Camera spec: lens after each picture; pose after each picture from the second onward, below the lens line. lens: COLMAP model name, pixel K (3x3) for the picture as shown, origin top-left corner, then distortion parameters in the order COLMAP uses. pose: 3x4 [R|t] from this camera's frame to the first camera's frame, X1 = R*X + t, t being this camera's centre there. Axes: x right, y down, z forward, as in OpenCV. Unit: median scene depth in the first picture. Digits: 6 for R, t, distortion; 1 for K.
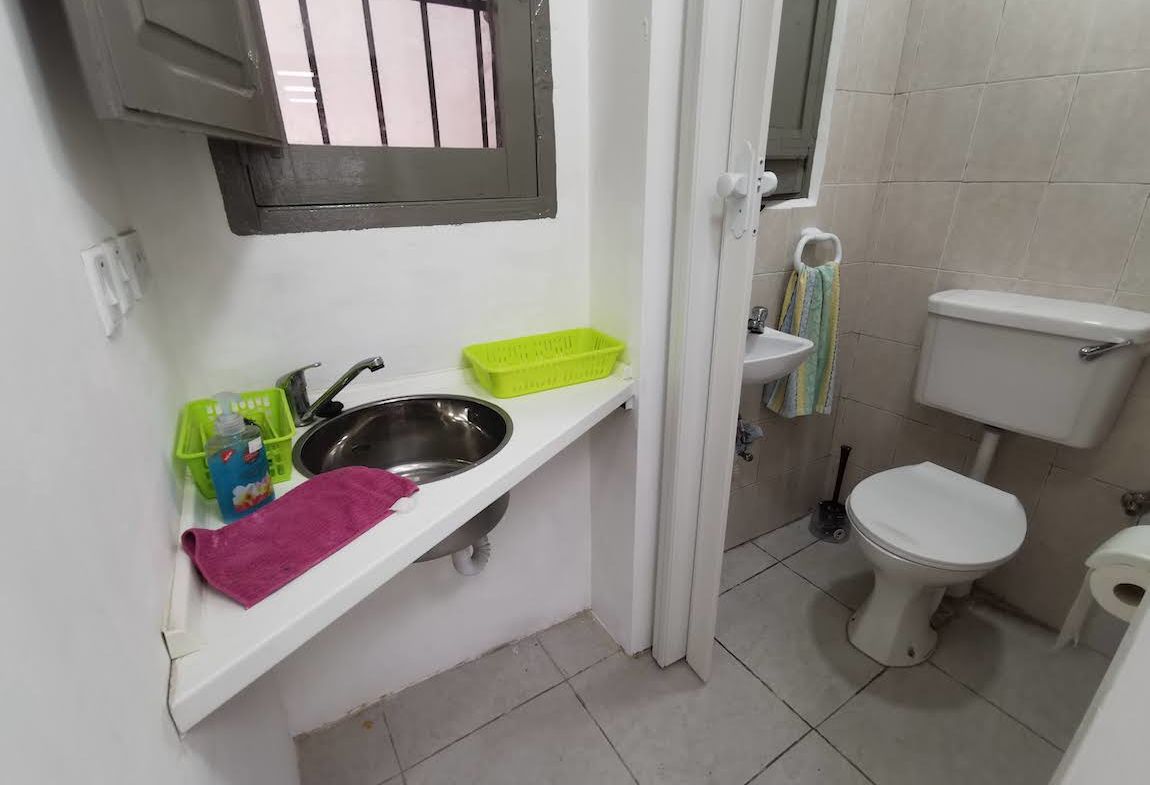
lens RADIAL K [[564.1, 0, 596.8], [0, 564.1, 393.7], [0, 0, 1]] dist [0.023094, -0.000055]
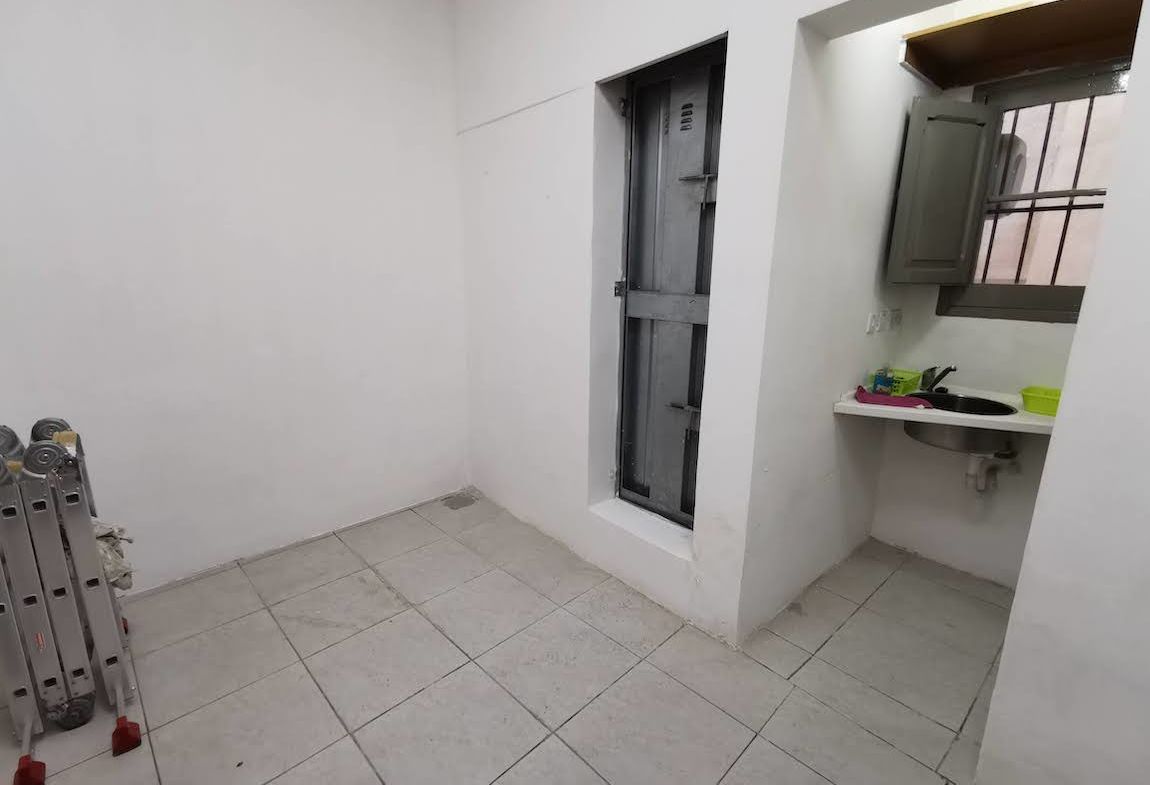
lens RADIAL K [[524.1, 0, 575.0], [0, 524.1, 392.5], [0, 0, 1]] dist [-0.001013, -0.000545]
pose [[0.185070, 0.224235, -0.956801, 1.120292], [-0.397284, 0.907584, 0.135856, 0.293123], [0.898841, 0.354979, 0.257052, -0.767954]]
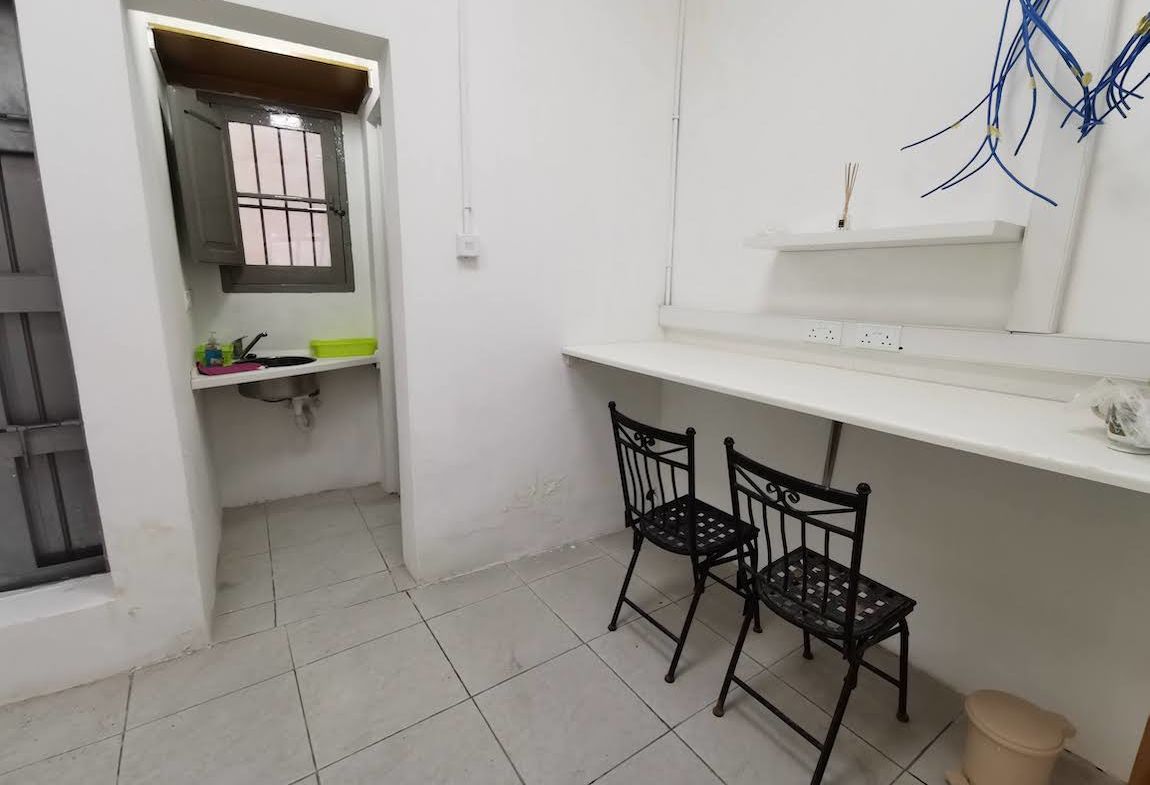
lens RADIAL K [[528.4, 0, 571.8], [0, 528.4, 383.3], [0, 0, 1]] dist [0.020454, 0.000052]
pose [[0.999968, 0.008035, -0.000135, 0.911972], [-0.007902, 0.980107, -0.198314, 0.556928], [-0.001461, 0.198308, 0.980139, -1.259801]]
